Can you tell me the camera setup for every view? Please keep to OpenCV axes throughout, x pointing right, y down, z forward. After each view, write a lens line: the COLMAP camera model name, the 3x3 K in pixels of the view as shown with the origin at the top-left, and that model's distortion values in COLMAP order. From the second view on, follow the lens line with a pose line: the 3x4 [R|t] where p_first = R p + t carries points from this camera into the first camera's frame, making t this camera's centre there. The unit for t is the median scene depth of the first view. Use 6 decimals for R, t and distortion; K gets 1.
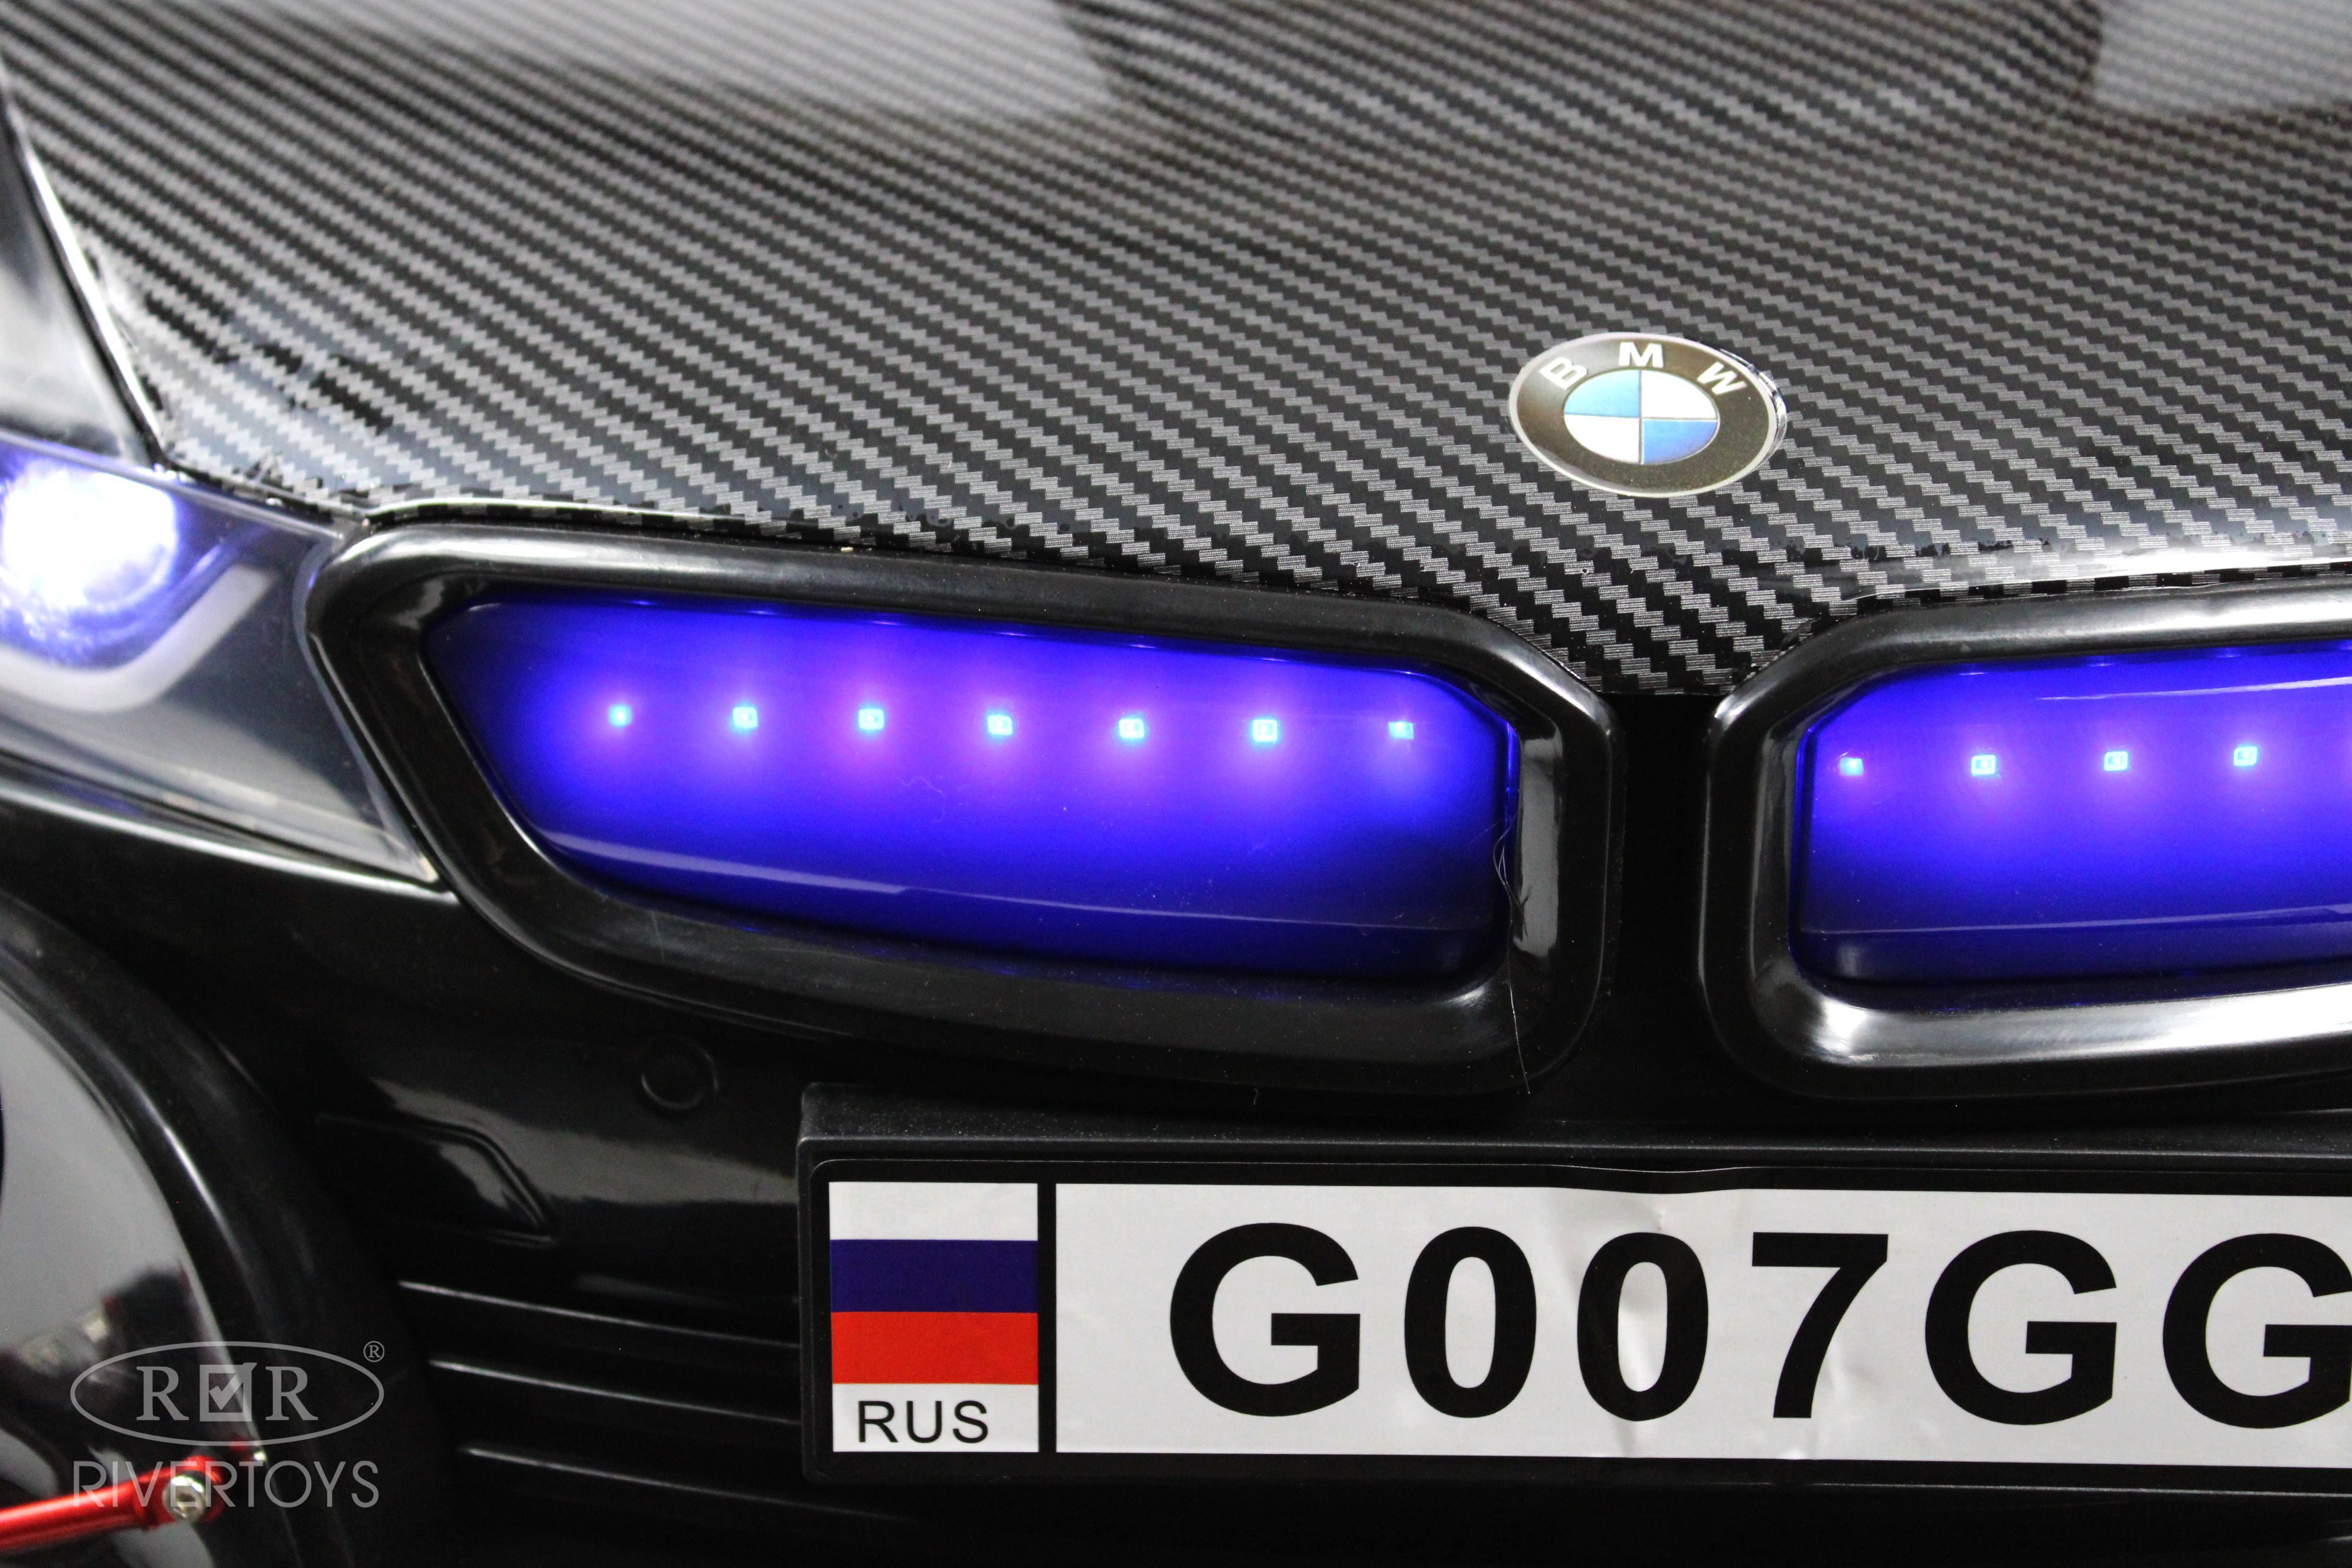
lens RADIAL K [[4333.3, 0, 1174.9], [0, 4333.3, 772.1], [0, 0, 1]] dist [0.039295, 0.000000]
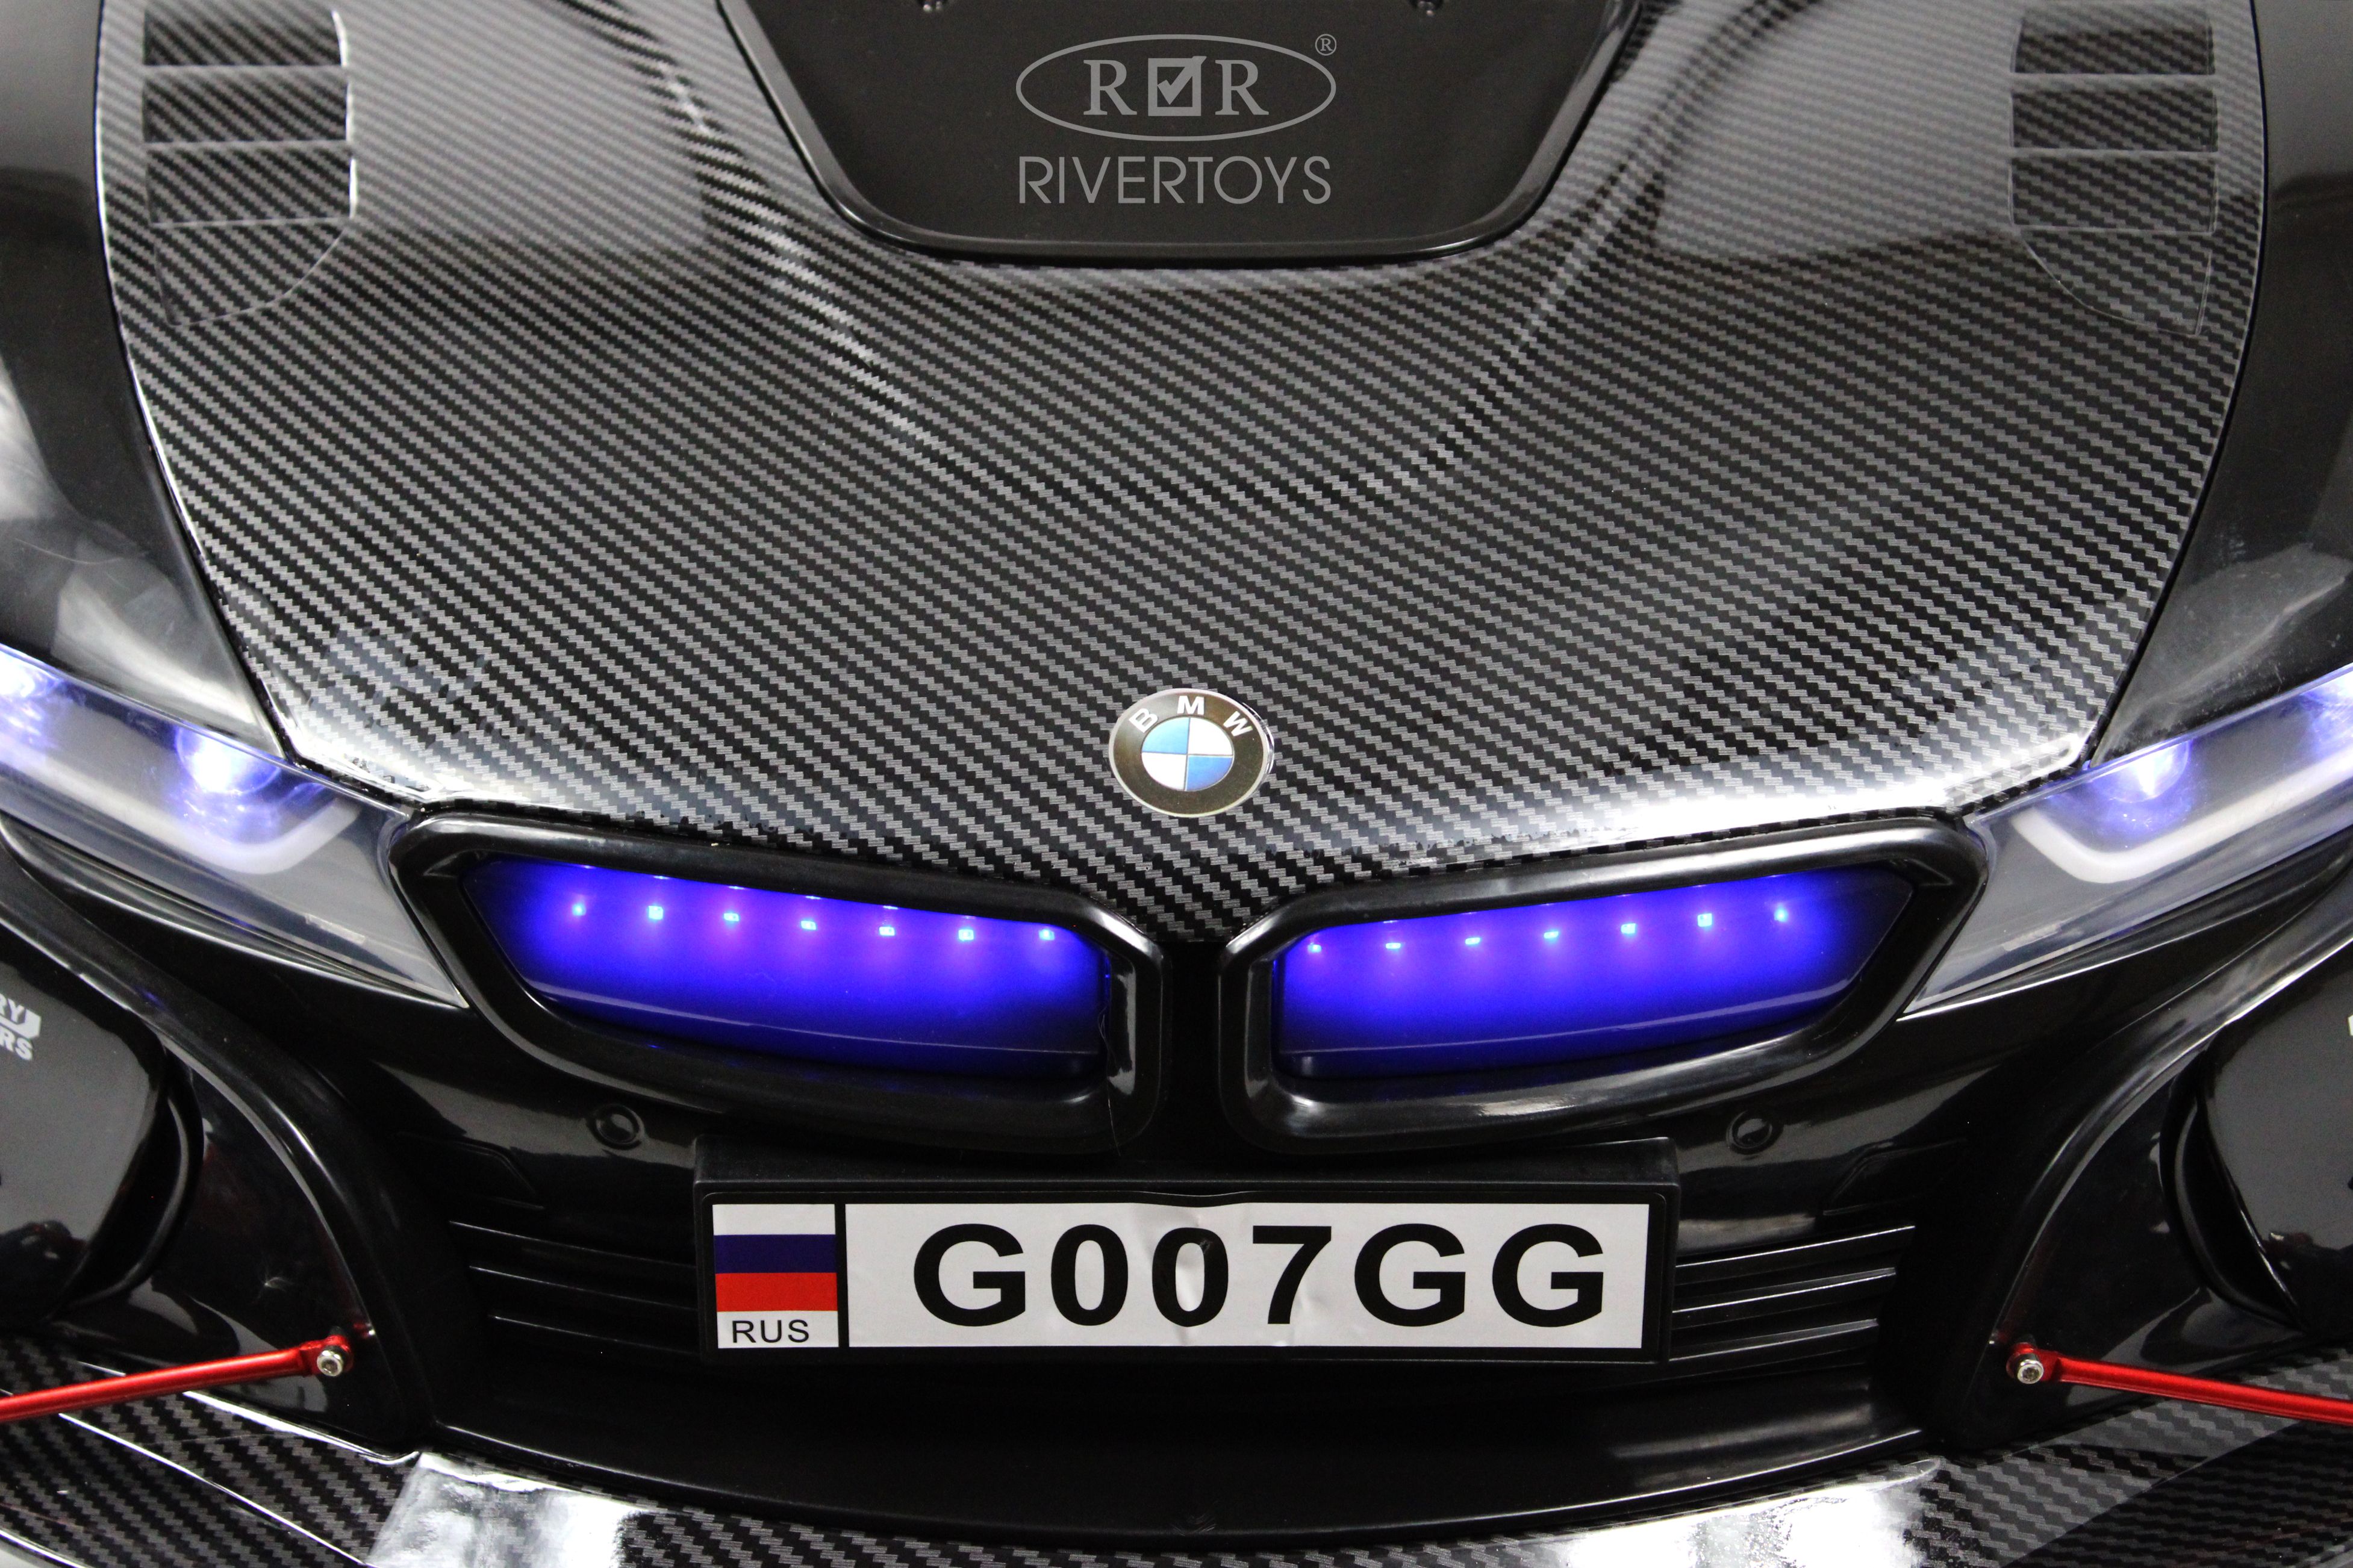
lens RADIAL K [[5158.6, 0, 1171.3], [0, 5158.6, 773.9], [0, 0, 1]] dist [0.042667, 0.000000]
pose [[0.999816, -0.008357, 0.017283, 0.066861], [0.004804, 0.980551, 0.196203, -0.466872], [-0.018587, -0.196084, 0.980411, -0.958892]]
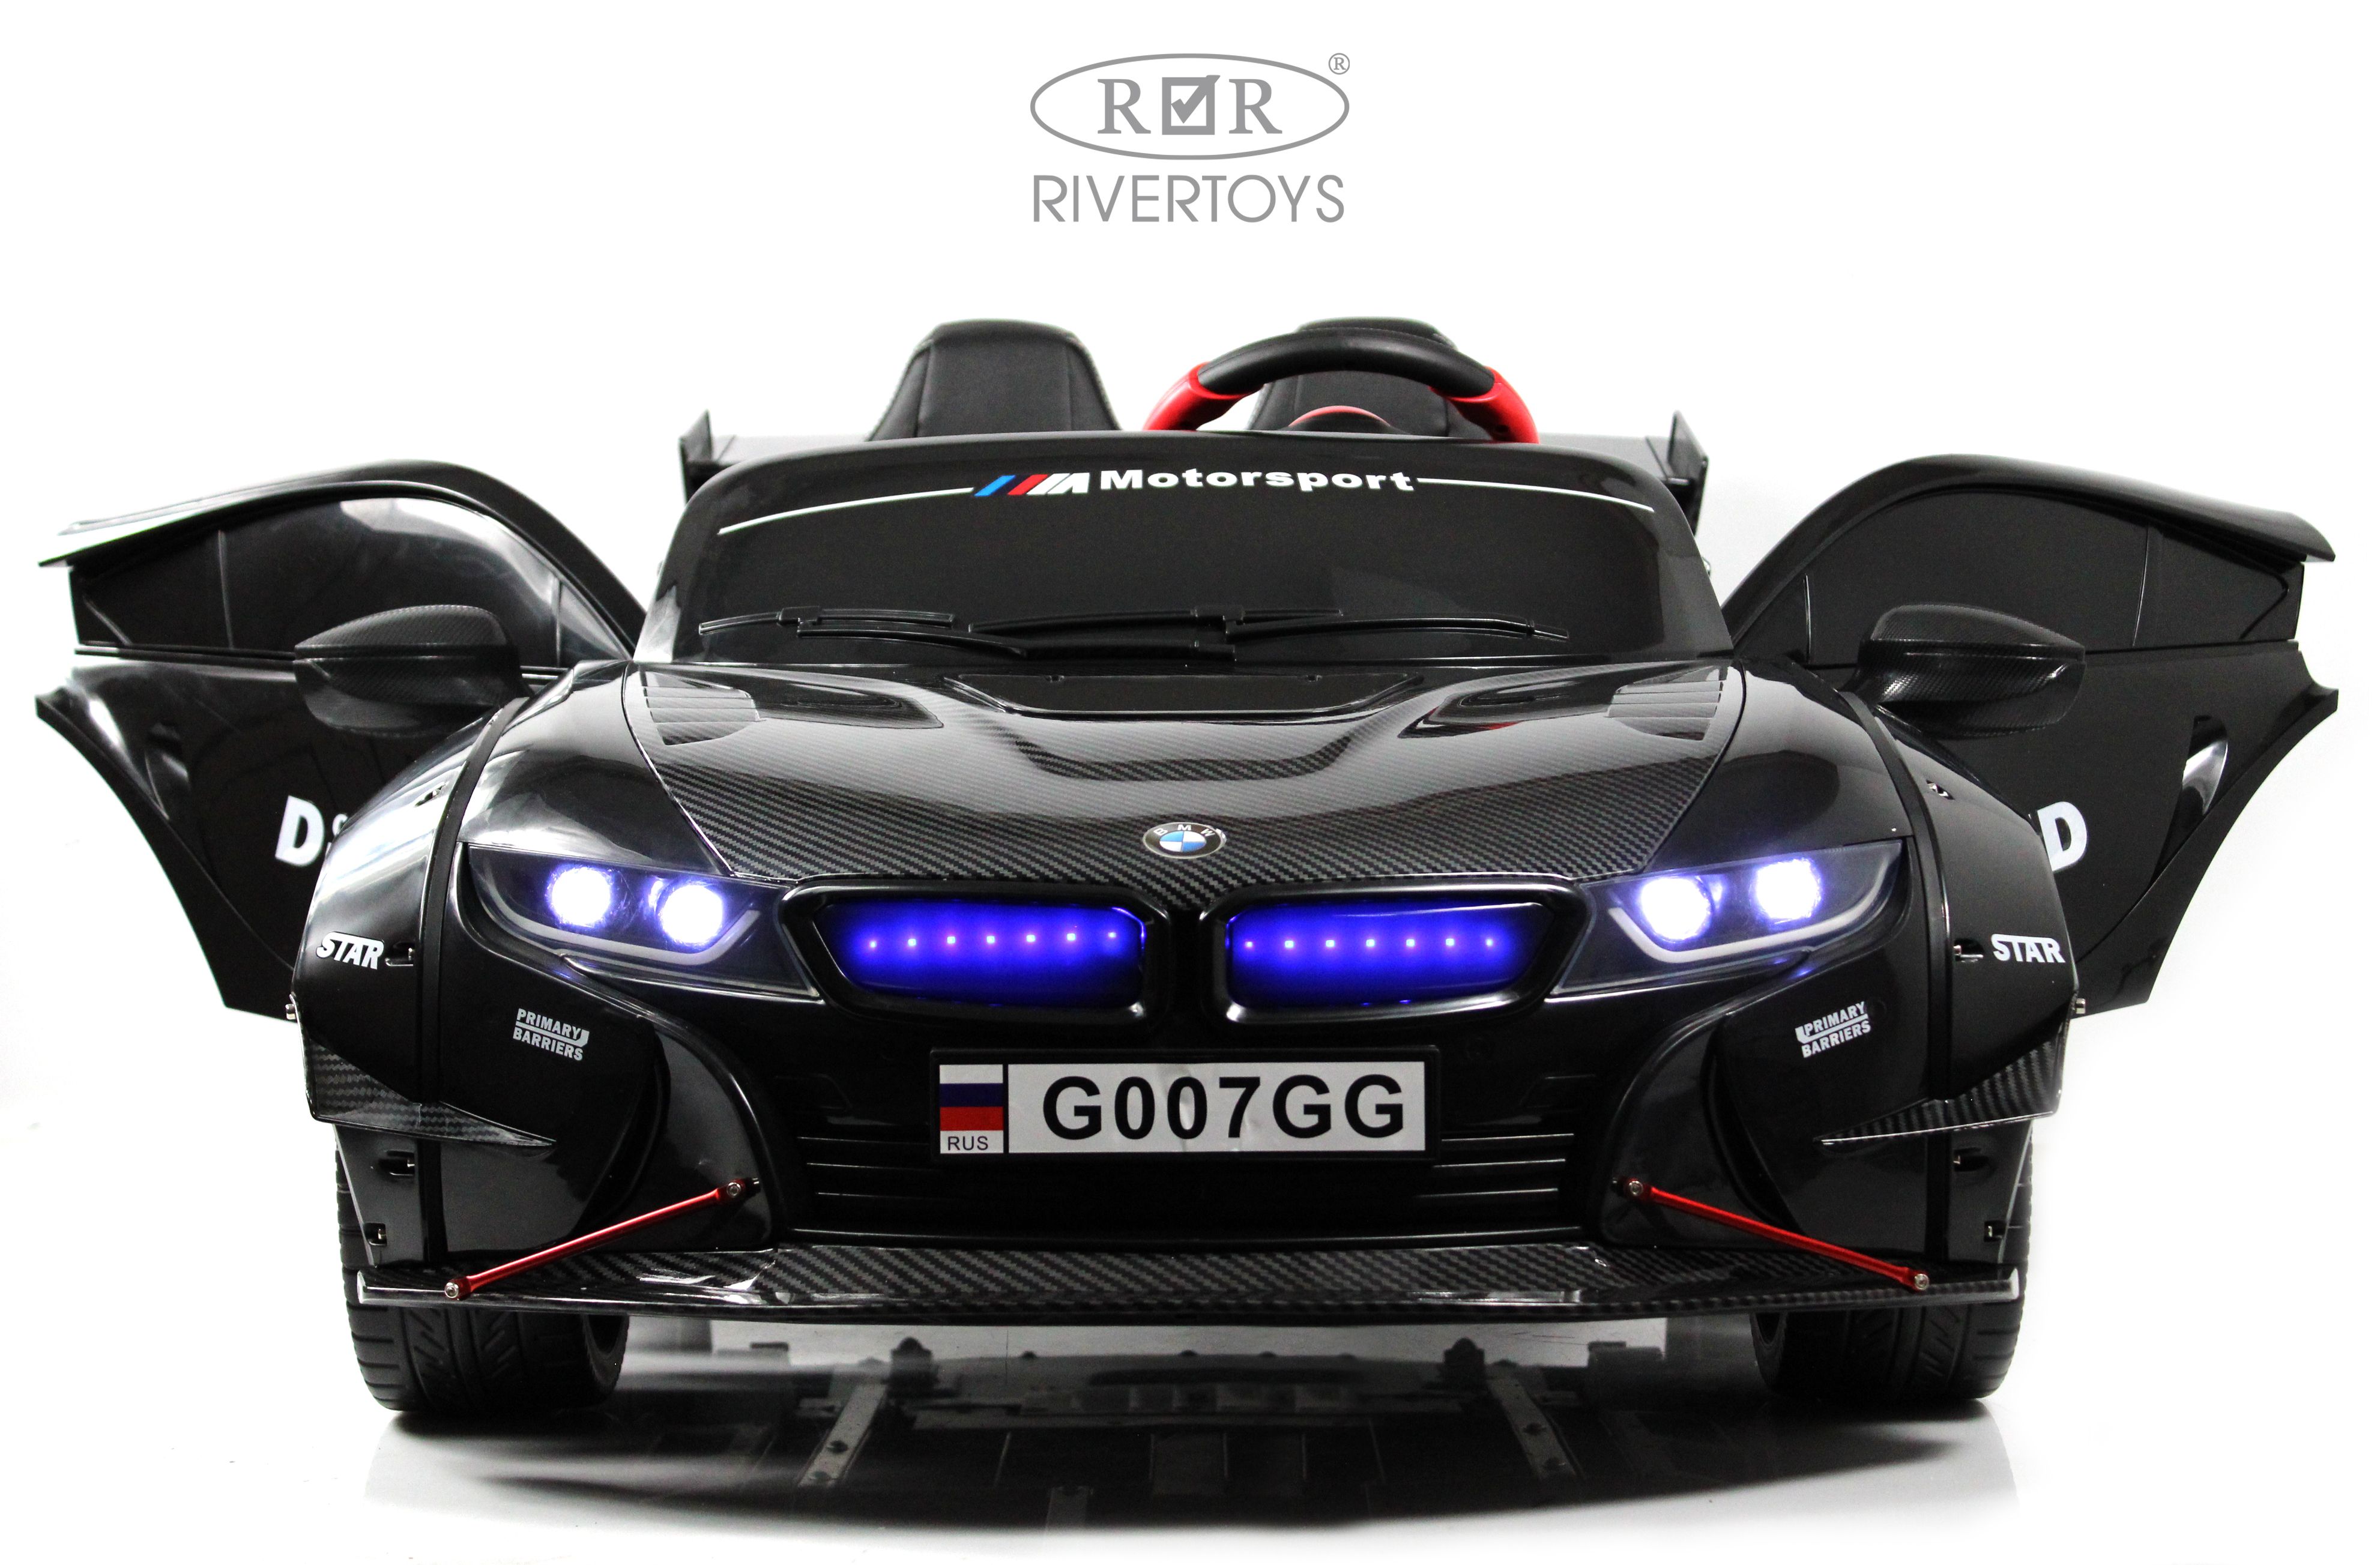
lens RADIAL K [[4537.8, 0, 1191.3], [0, 4537.8, 773.5], [0, 0, 1]] dist [-0.013697, 0.000000]
pose [[0.999853, -0.013022, 0.011151, 0.075931], [0.015642, 0.959186, -0.282342, 0.855116], [-0.007019, 0.282475, 0.959249, -2.367992]]
